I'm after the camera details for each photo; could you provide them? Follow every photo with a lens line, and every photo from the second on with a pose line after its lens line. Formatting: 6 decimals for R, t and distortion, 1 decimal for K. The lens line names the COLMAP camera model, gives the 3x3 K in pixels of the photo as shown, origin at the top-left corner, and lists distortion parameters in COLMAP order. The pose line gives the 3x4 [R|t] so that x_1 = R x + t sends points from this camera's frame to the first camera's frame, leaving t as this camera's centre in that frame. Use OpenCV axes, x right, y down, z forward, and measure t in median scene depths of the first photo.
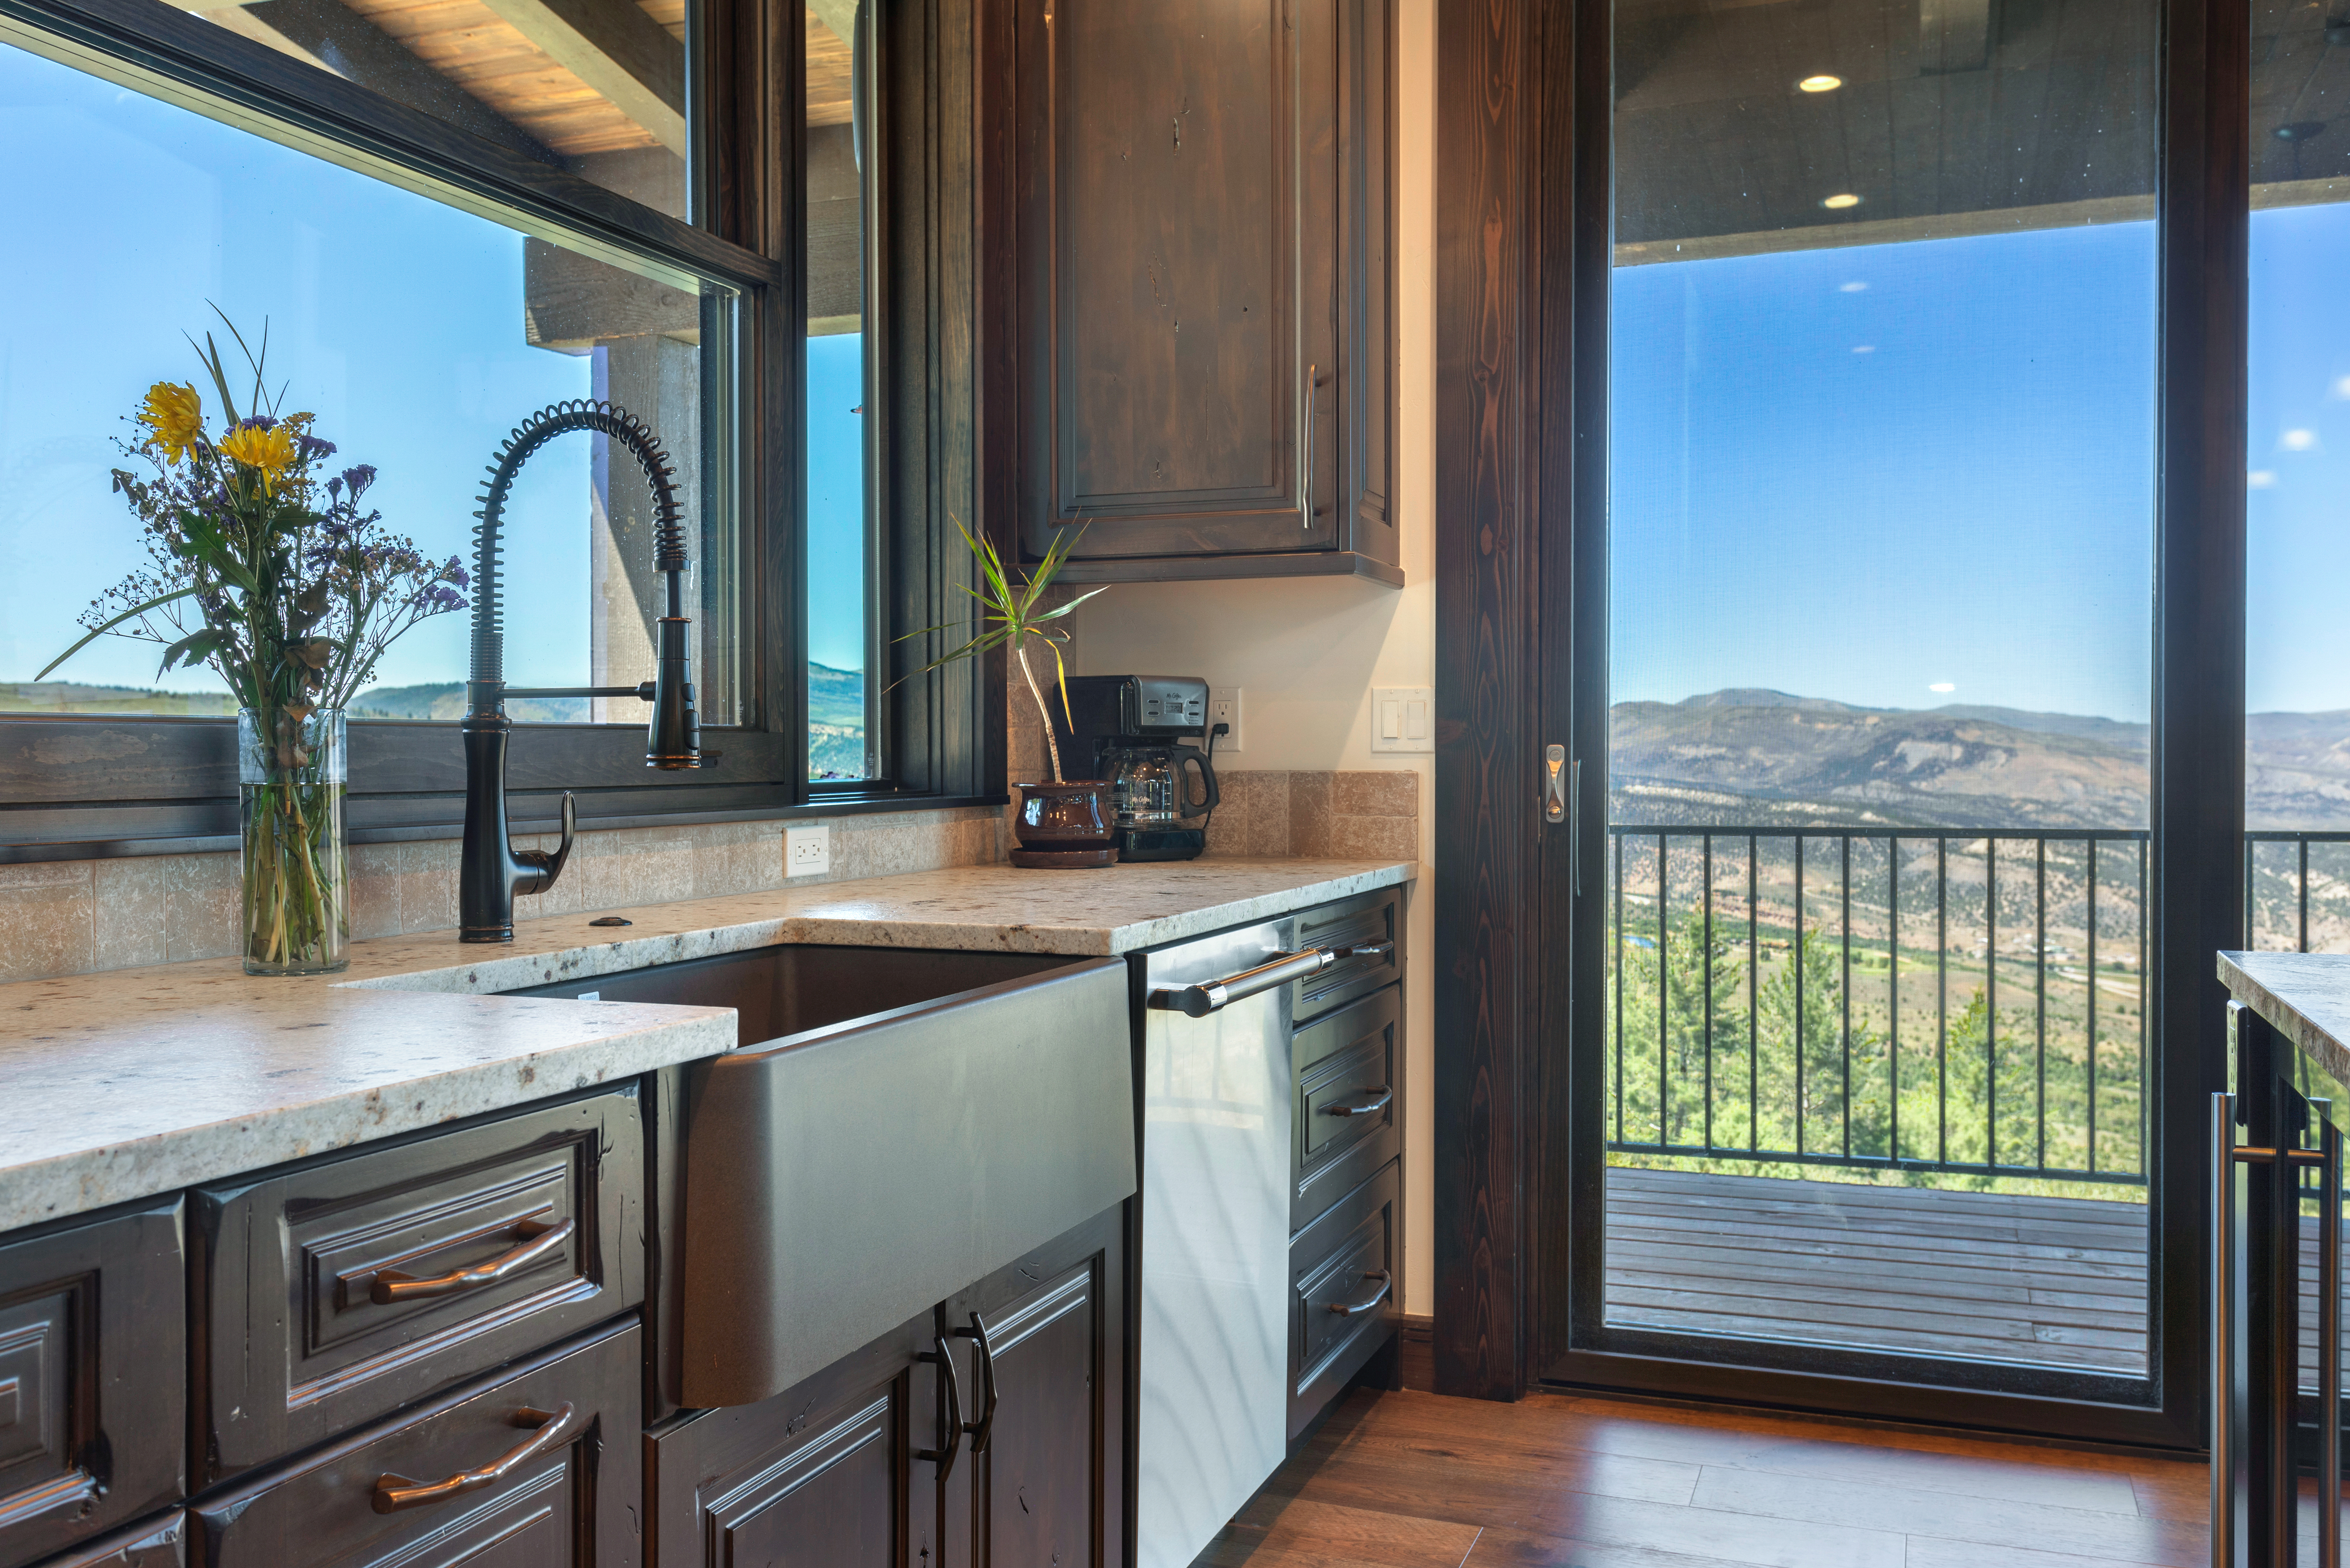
lens RADIAL K [[2084.7, 0, 1173.7], [0, 2084.7, 777.5], [0, 0, 1]] dist [0.003531, 0.002153]
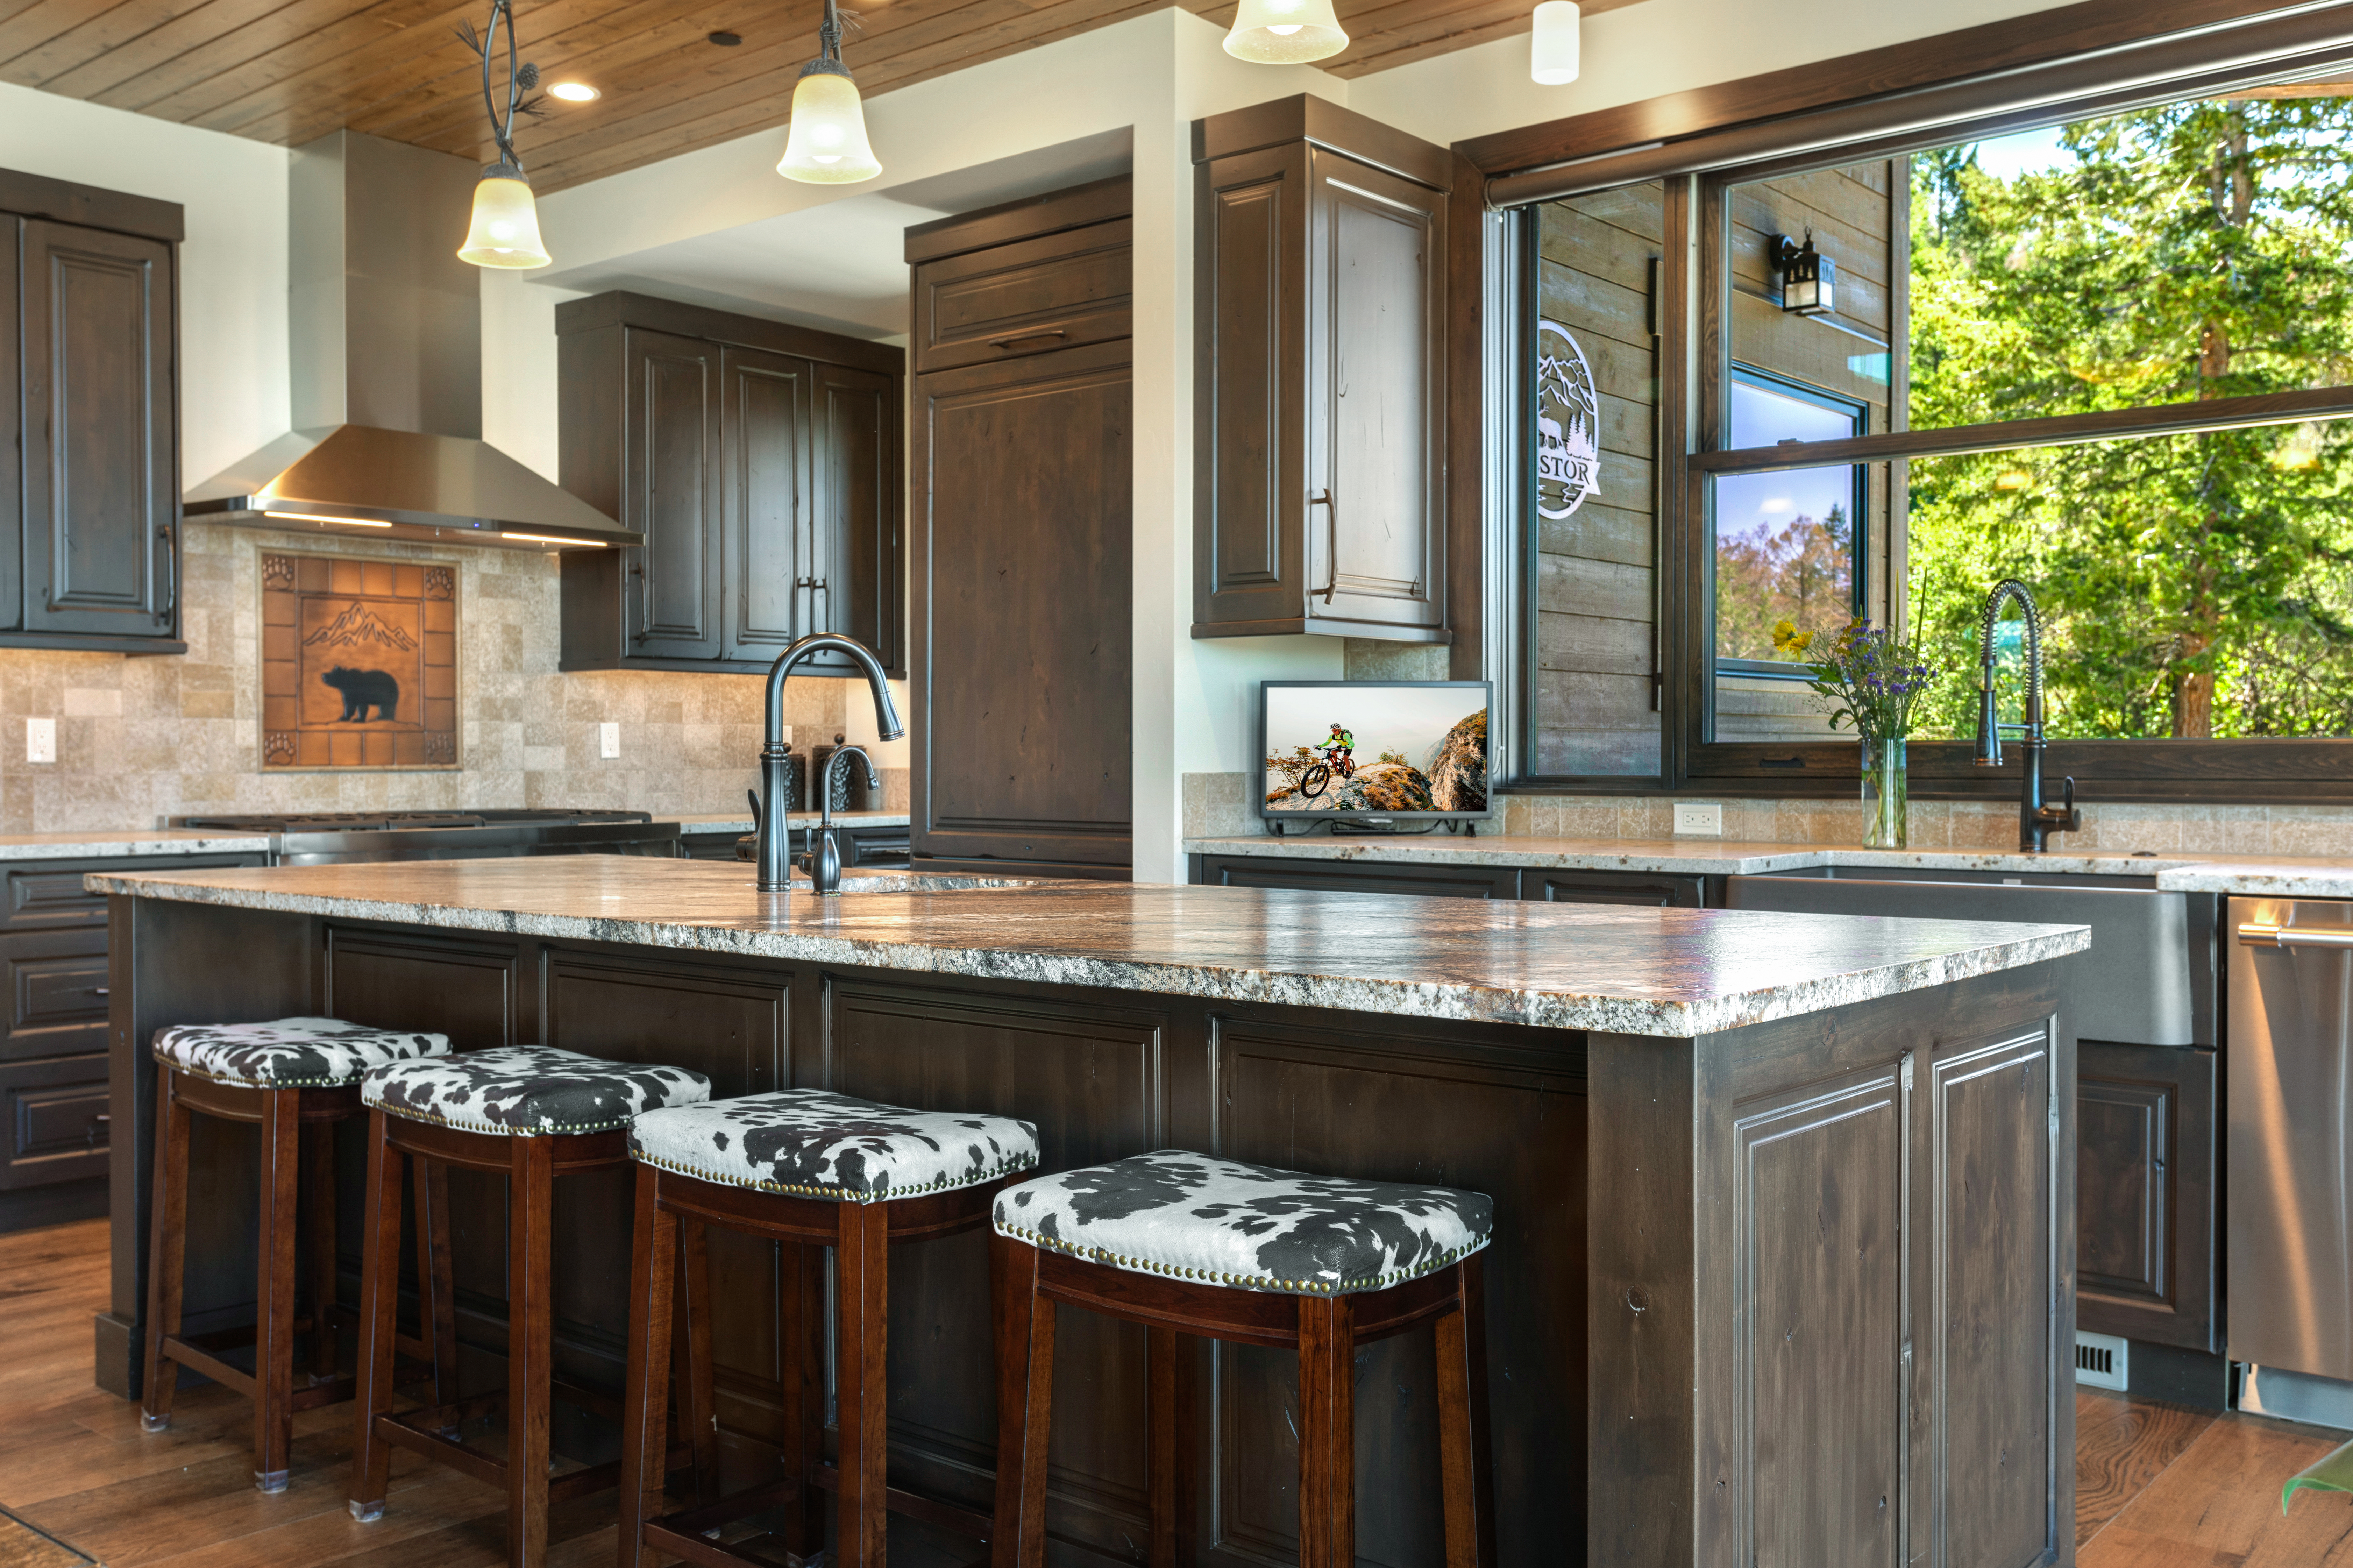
lens RADIAL K [[2123.0, 0, 1176.8], [0, 2123.0, 778.2], [0, 0, 1]] dist [0.001862, 0.000510]
pose [[-0.337289, 0.006525, -0.941379, 1.836054], [-0.008947, 0.999909, 0.010137, -0.005816], [0.941359, 0.011841, -0.337199, 0.906068]]
